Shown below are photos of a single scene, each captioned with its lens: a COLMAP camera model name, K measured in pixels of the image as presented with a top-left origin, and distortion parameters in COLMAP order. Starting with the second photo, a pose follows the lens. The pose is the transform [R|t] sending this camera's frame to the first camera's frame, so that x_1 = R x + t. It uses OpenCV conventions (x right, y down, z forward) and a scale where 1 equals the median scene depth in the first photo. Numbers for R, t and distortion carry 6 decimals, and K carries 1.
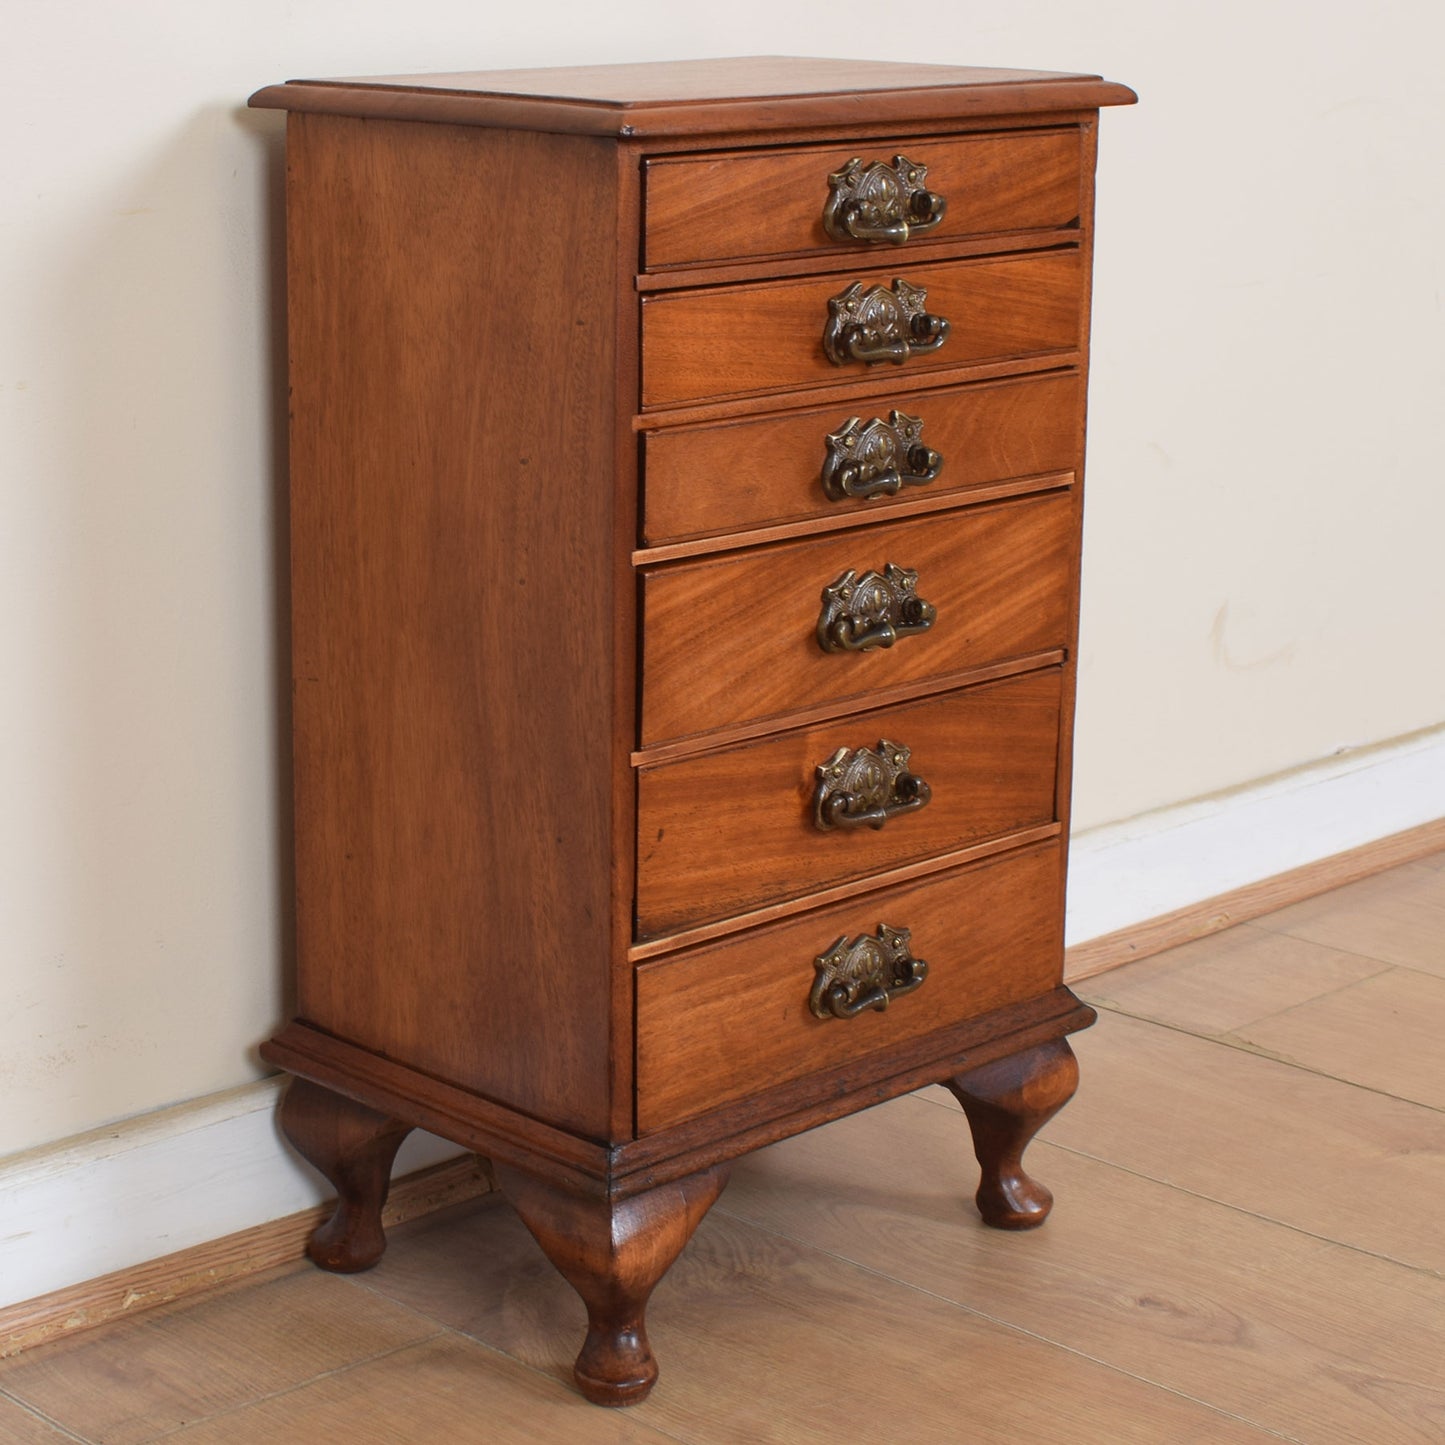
lens RADIAL K [[3329.8, 0, 719.7], [0, 3329.8, 664.3], [0, 0, 1]] dist [-0.047384, 0.390724]
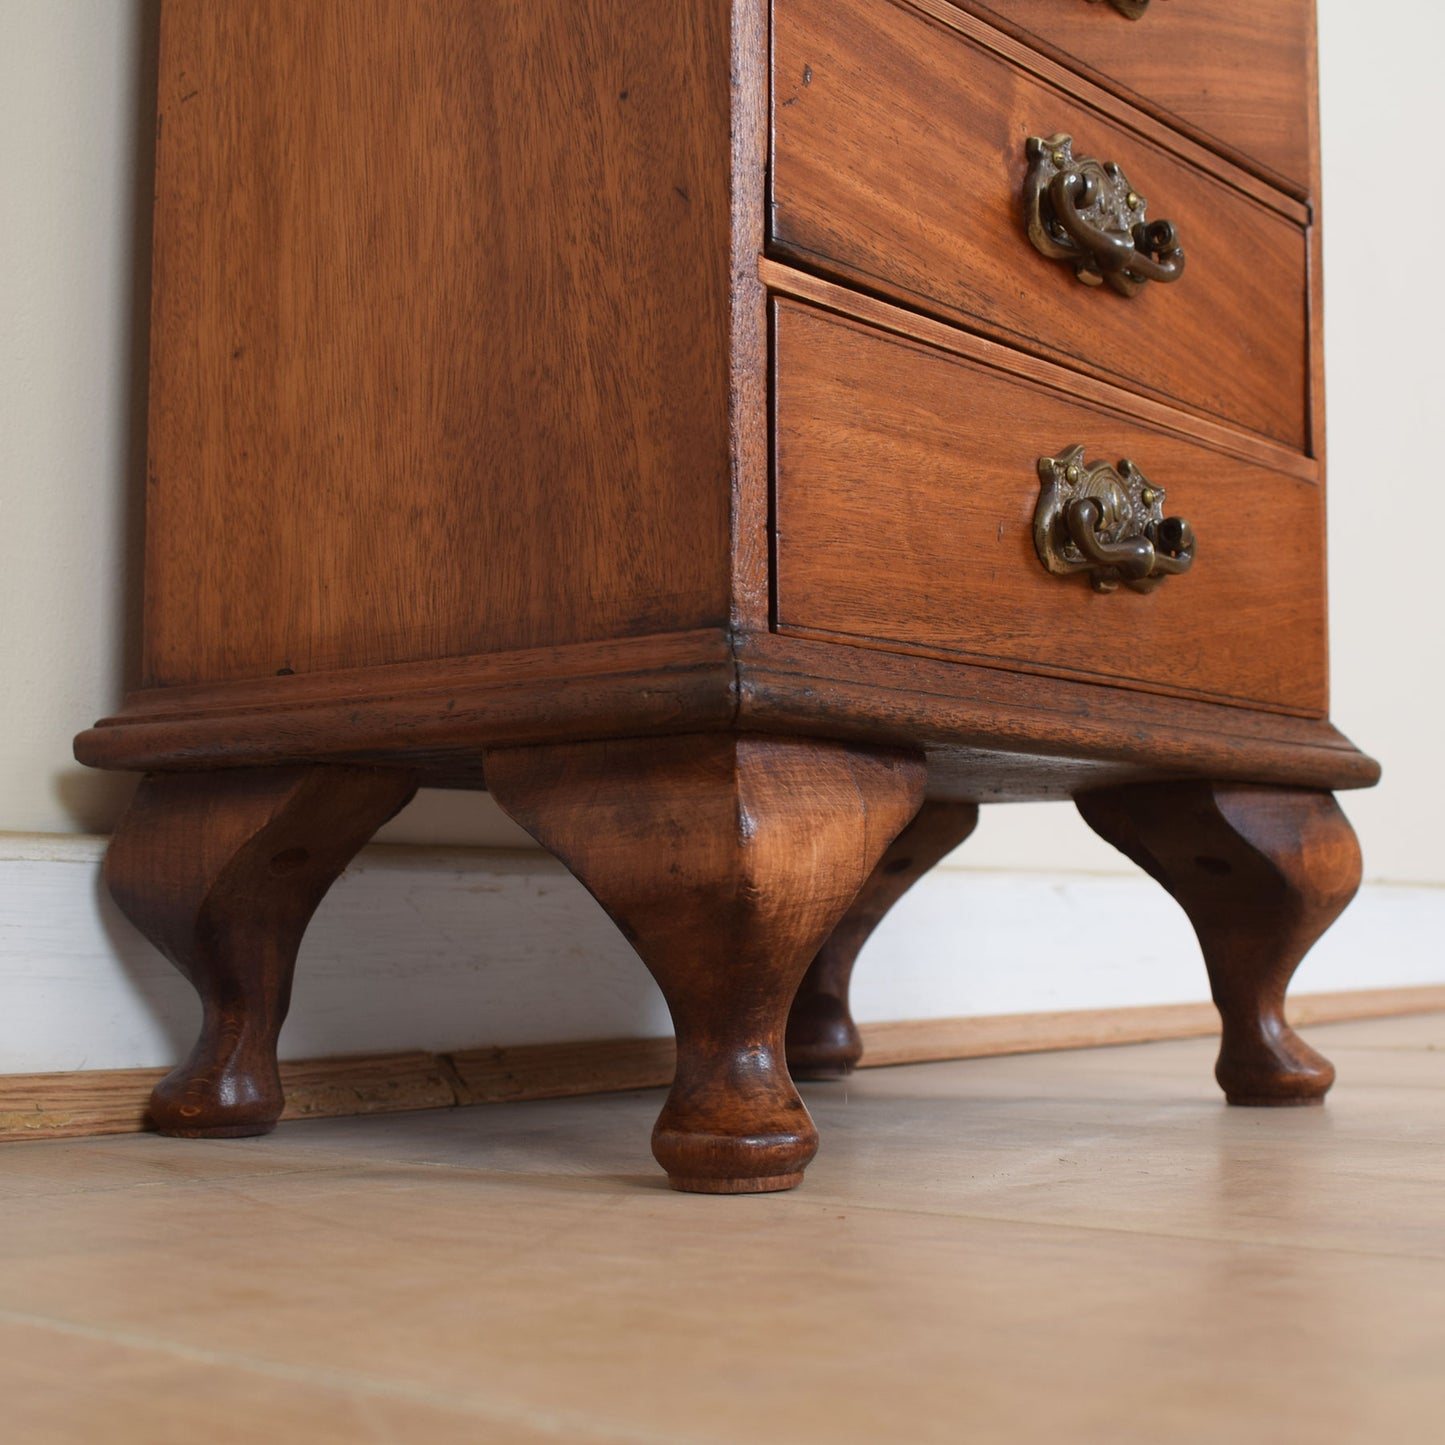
lens RADIAL K [[2271.5, 0, 762.5], [0, 2271.5, 766.3], [0, 0, 1]] dist [-0.055547, -0.100108]
pose [[0.994509, -0.007211, 0.104406, -0.062765], [0.038132, 0.954011, -0.297337, 0.261096], [-0.097460, 0.299685, 0.949047, 0.651041]]
